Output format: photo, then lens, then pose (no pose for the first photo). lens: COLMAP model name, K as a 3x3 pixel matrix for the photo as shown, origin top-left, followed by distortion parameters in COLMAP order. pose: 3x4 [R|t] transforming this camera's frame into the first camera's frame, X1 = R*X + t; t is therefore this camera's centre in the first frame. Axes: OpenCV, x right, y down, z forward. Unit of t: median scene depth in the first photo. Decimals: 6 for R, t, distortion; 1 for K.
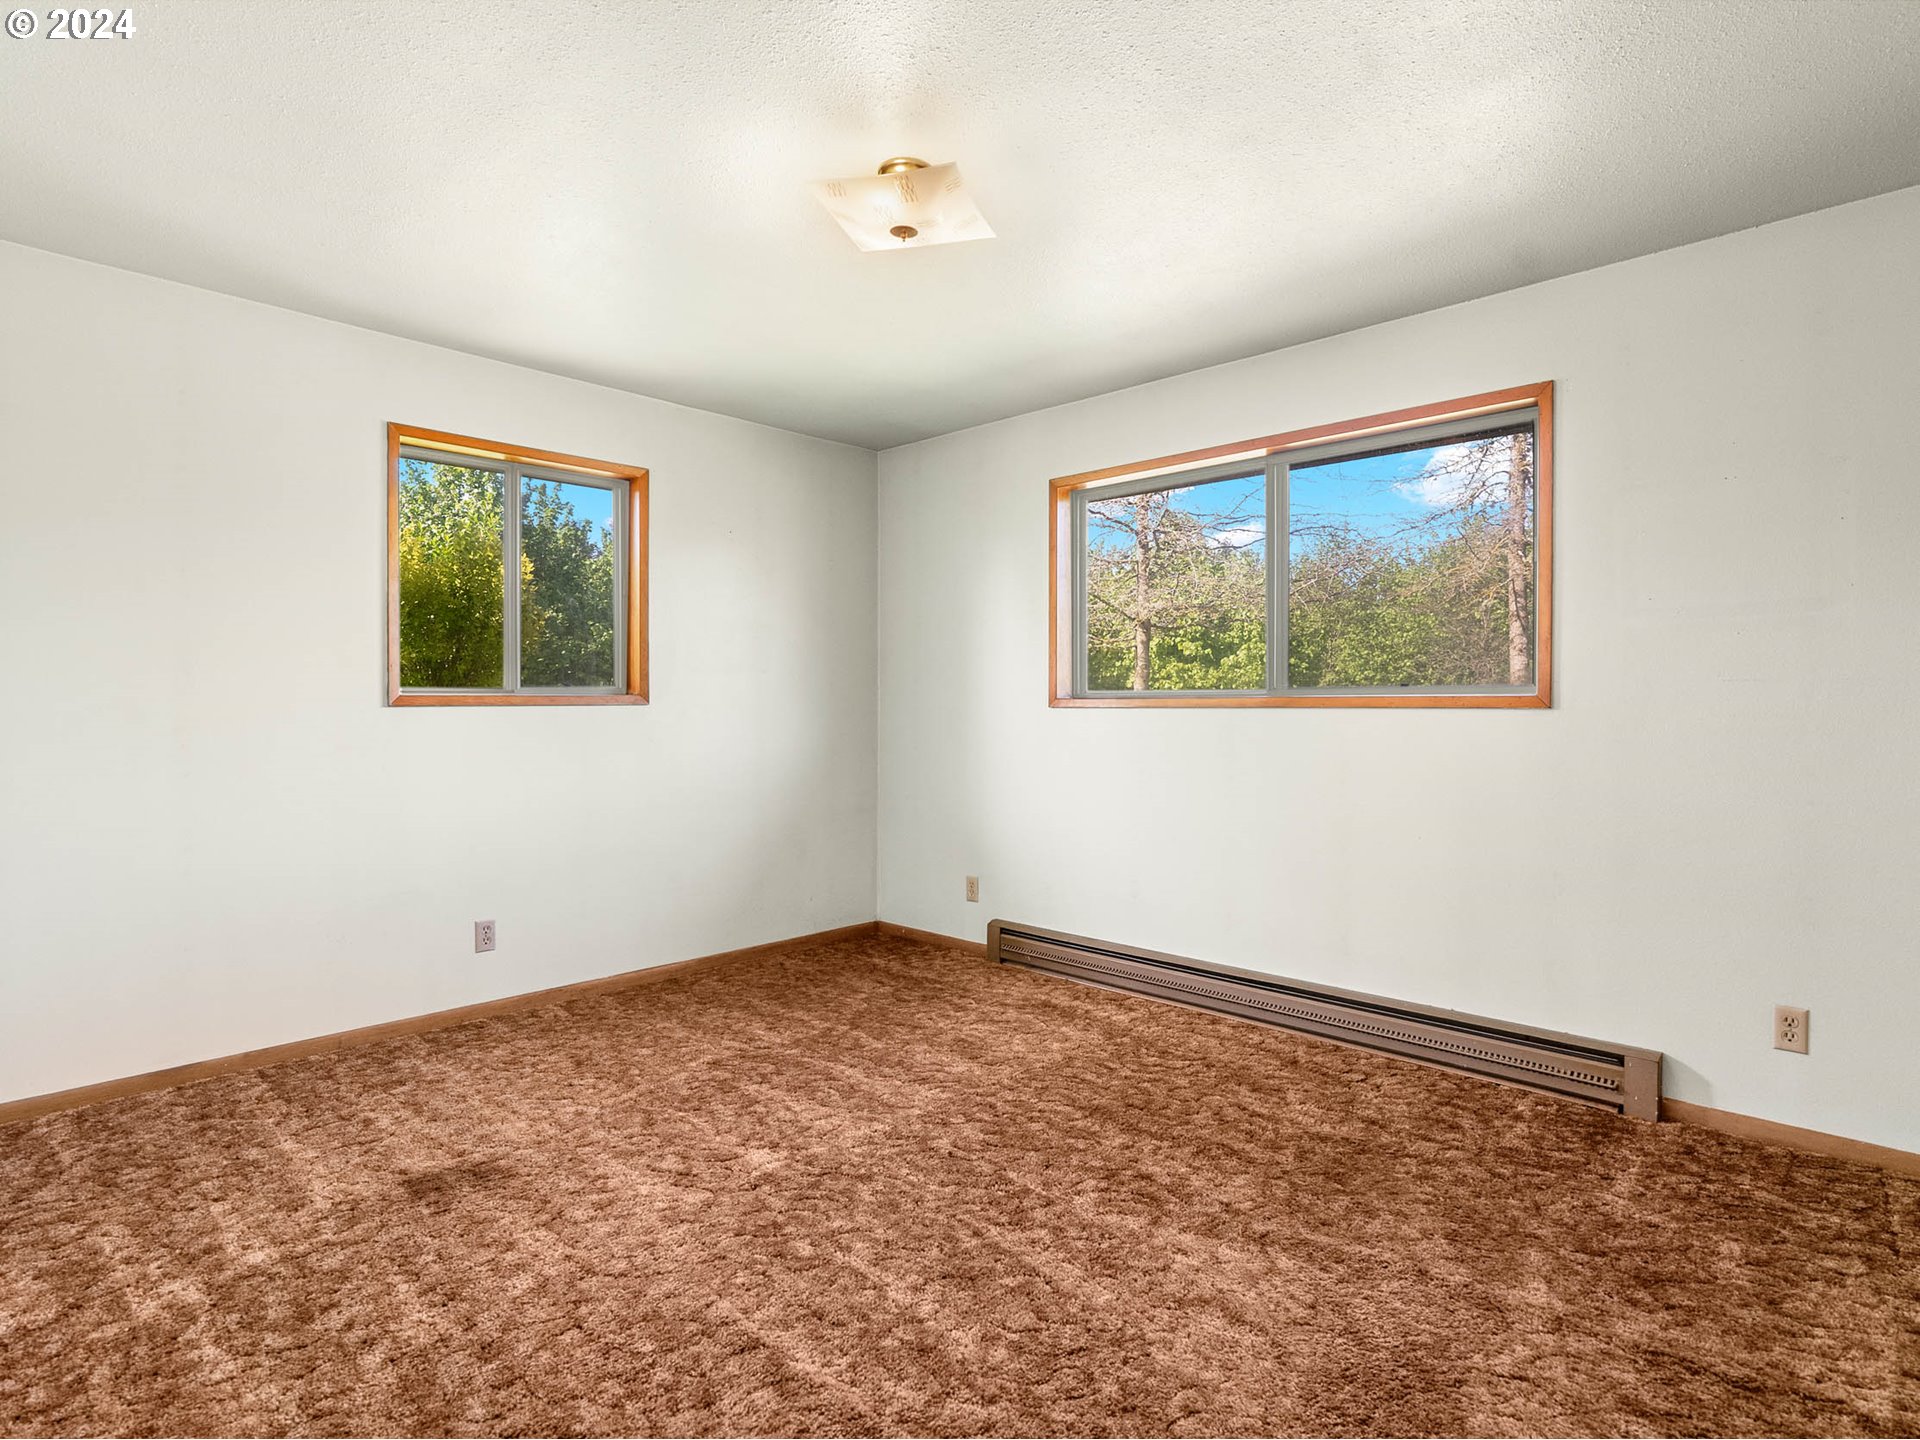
lens RADIAL K [[988.2, 0, 951.7], [0, 988.2, 741.5], [0, 0, 1]] dist [-0.006868, 0.001902]
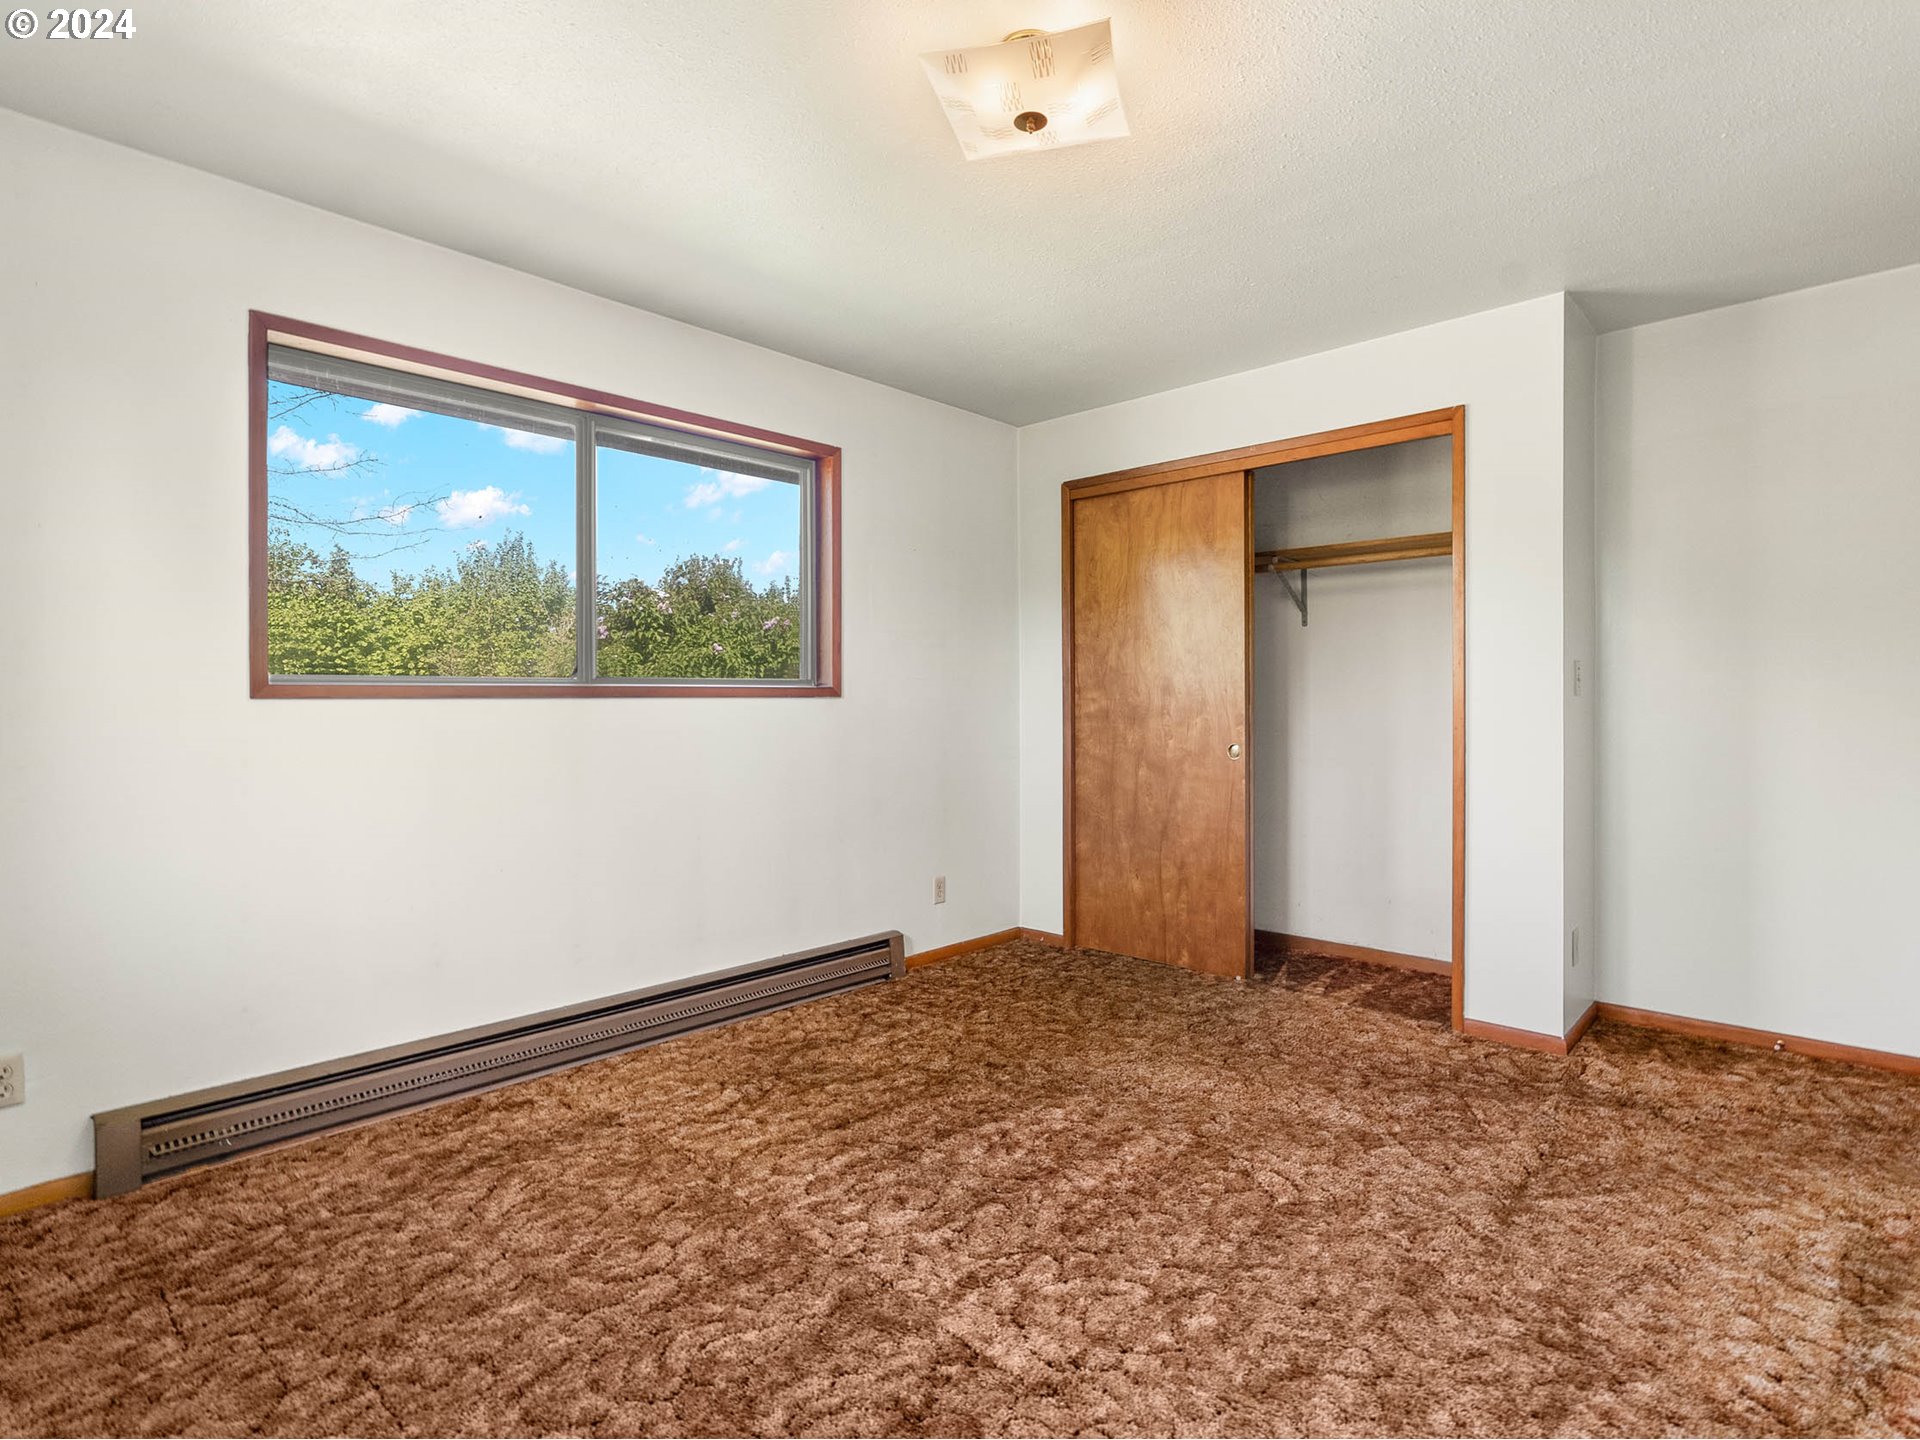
lens RADIAL K [[988.2, 0, 951.7], [0, 988.2, 741.5], [0, 0, 1]] dist [-0.006868, 0.001902]
pose [[-0.014017, -0.041346, 0.999047, -0.541576], [0.037334, 0.998426, 0.041844, -0.018286], [-0.999205, 0.037885, -0.012452, 0.666717]]
